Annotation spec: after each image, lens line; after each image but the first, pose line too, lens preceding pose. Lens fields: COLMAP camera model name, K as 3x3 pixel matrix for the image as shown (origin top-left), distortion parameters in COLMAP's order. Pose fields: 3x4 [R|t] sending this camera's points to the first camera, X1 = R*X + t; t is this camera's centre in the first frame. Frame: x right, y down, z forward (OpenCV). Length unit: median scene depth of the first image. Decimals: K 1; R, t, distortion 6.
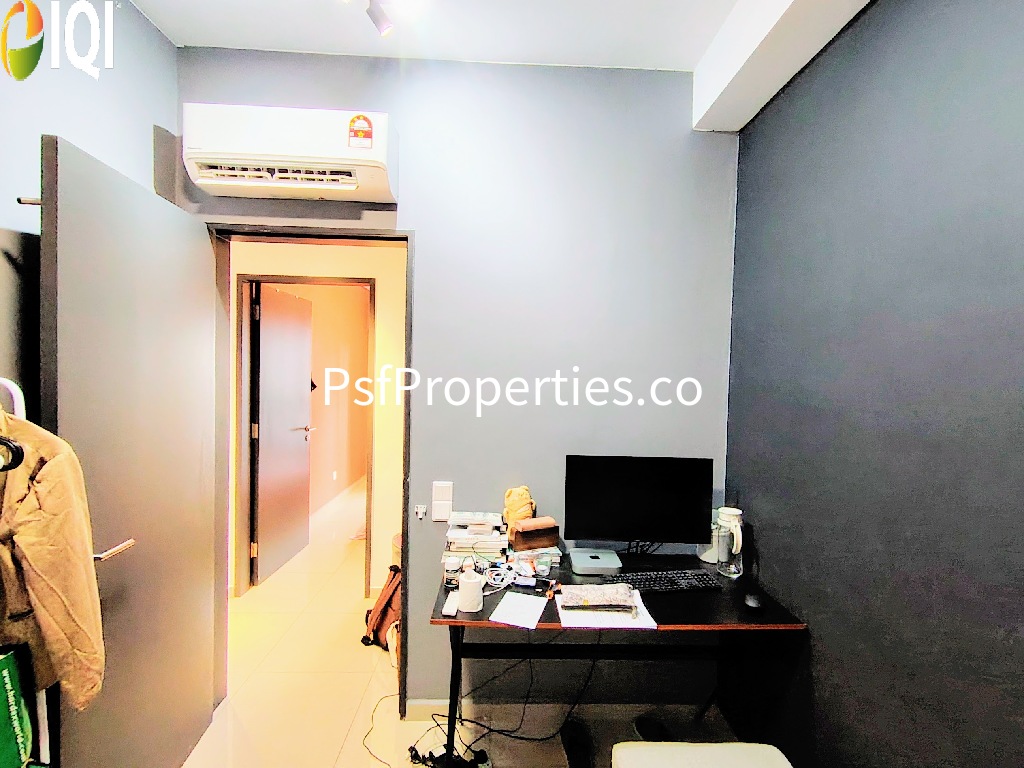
lens RADIAL K [[488.4, 0, 515.3], [0, 488.4, 380.1], [0, 0, 1]] dist [0.013460, -0.000643]
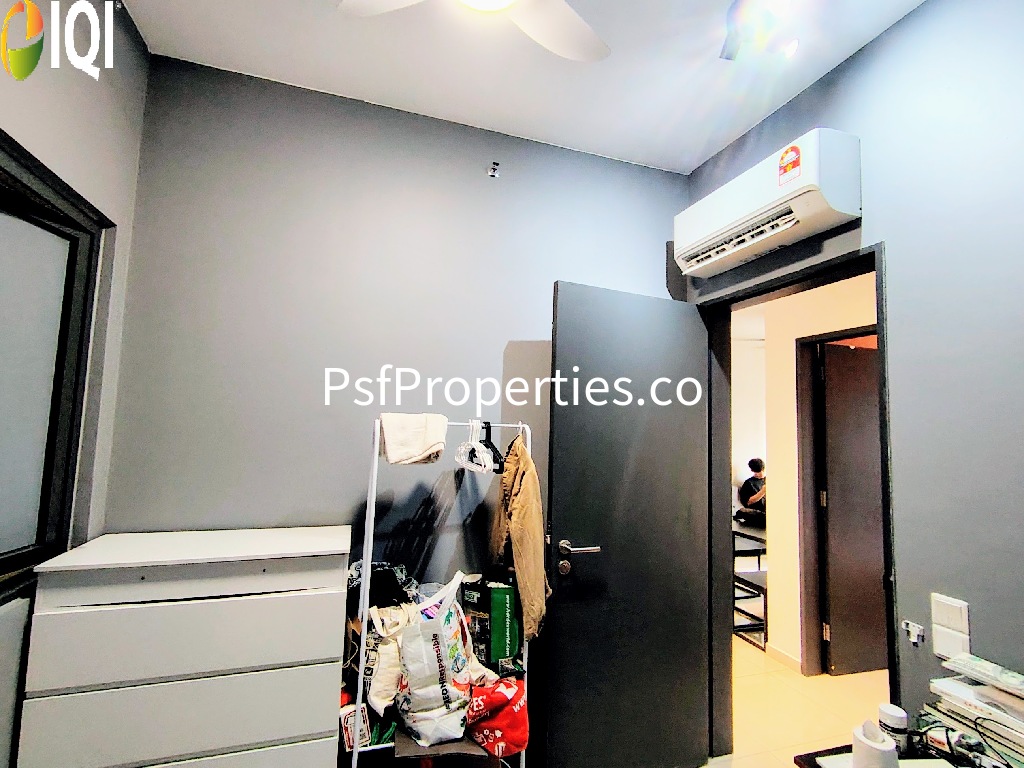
lens RADIAL K [[488.4, 0, 515.3], [0, 488.4, 380.1], [0, 0, 1]] dist [0.013460, -0.000643]
pose [[0.290477, -0.104609, -0.951147, 0.361475], [-0.041680, 0.991680, -0.121795, 0.029082], [0.955974, 0.075023, 0.283700, 0.266724]]
